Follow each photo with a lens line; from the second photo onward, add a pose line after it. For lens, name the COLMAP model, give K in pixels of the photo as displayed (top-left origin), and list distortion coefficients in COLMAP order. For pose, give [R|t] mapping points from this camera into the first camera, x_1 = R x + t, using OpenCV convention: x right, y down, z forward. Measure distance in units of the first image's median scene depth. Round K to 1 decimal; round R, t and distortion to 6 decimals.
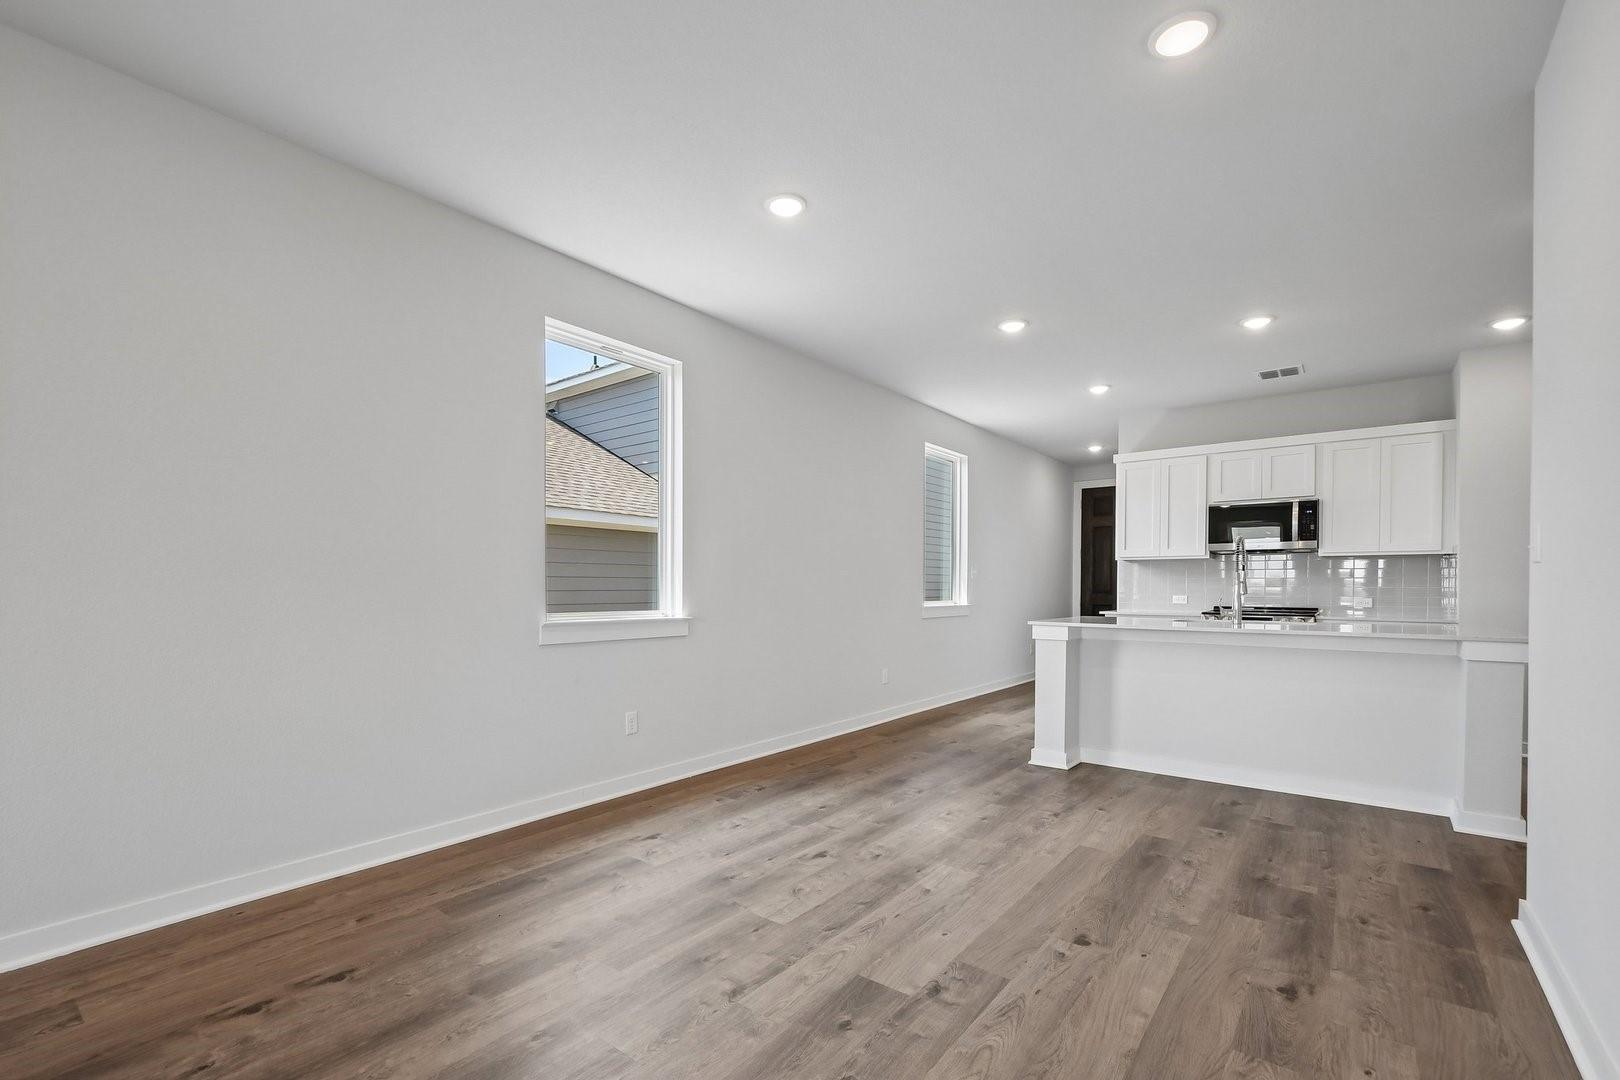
lens RADIAL K [[714.0, 0, 789.1], [0, 714.0, 593.5], [0, 0, 1]] dist [0.002206, -0.000278]
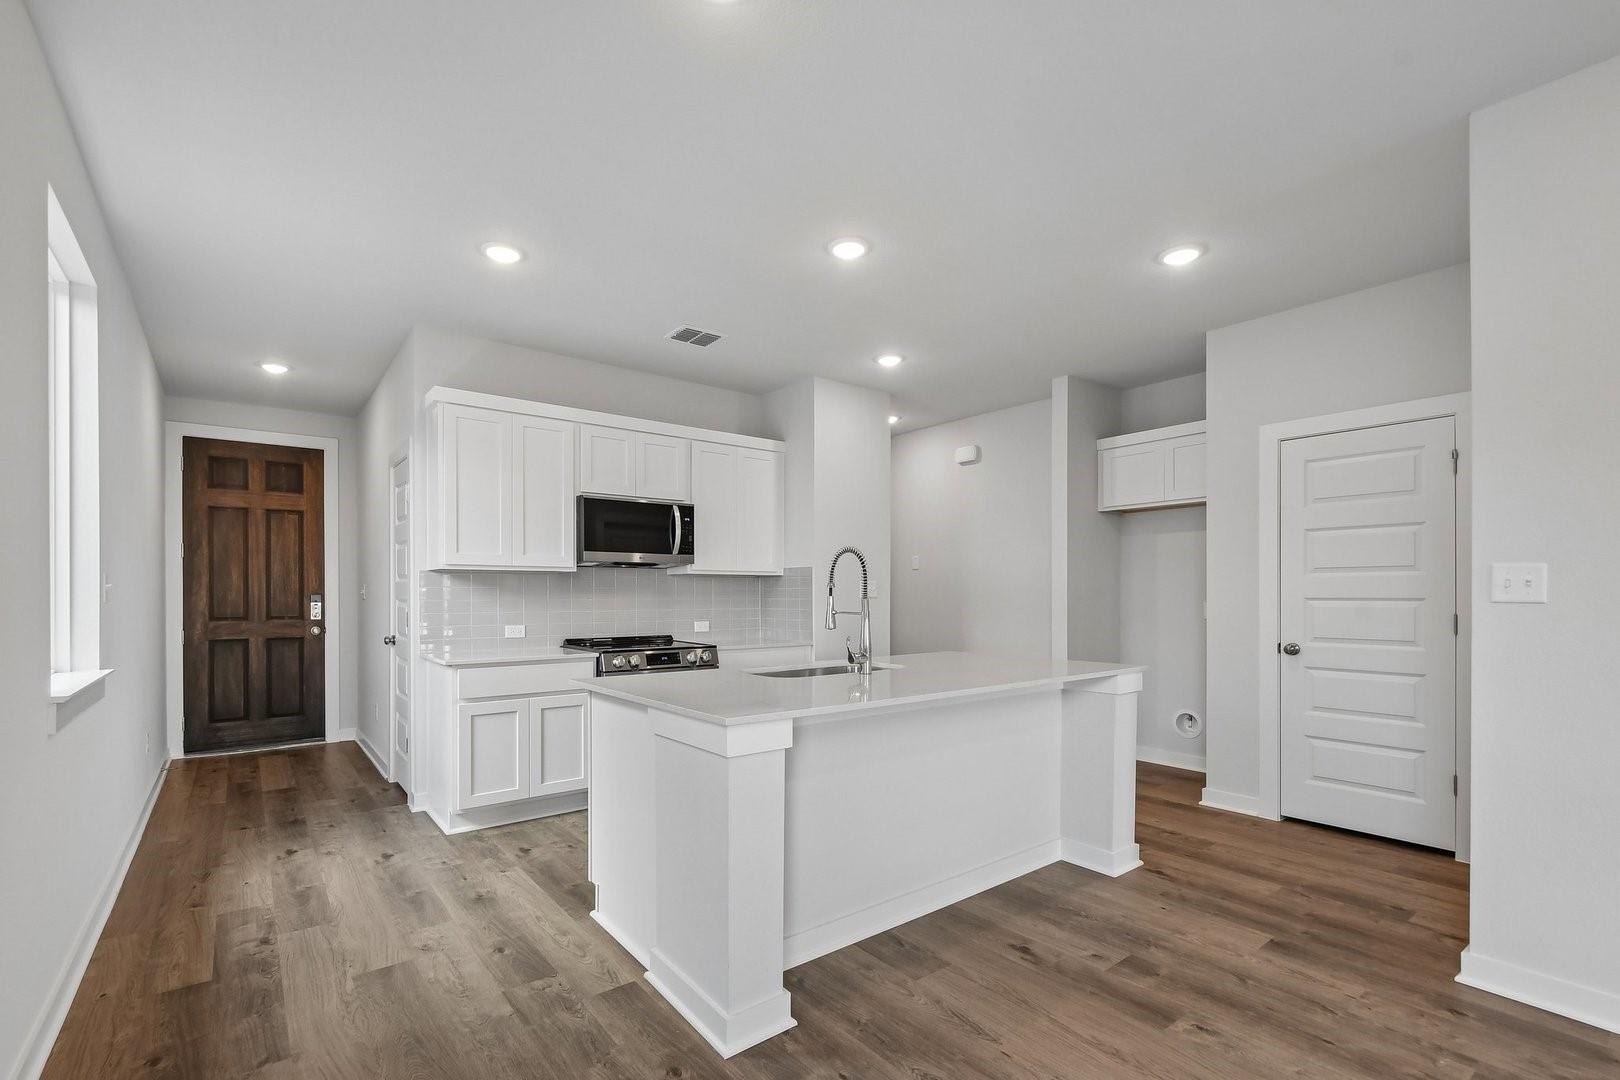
lens RADIAL K [[719.3, 0, 792.7], [0, 719.3, 597.7], [0, 0, 1]] dist [0.003014, -0.000260]
pose [[0.235602, -0.007567, 0.971820, -0.060932], [0.012873, 0.999906, 0.004665, -0.032741], [-0.971764, 0.011411, 0.235678, 0.846788]]
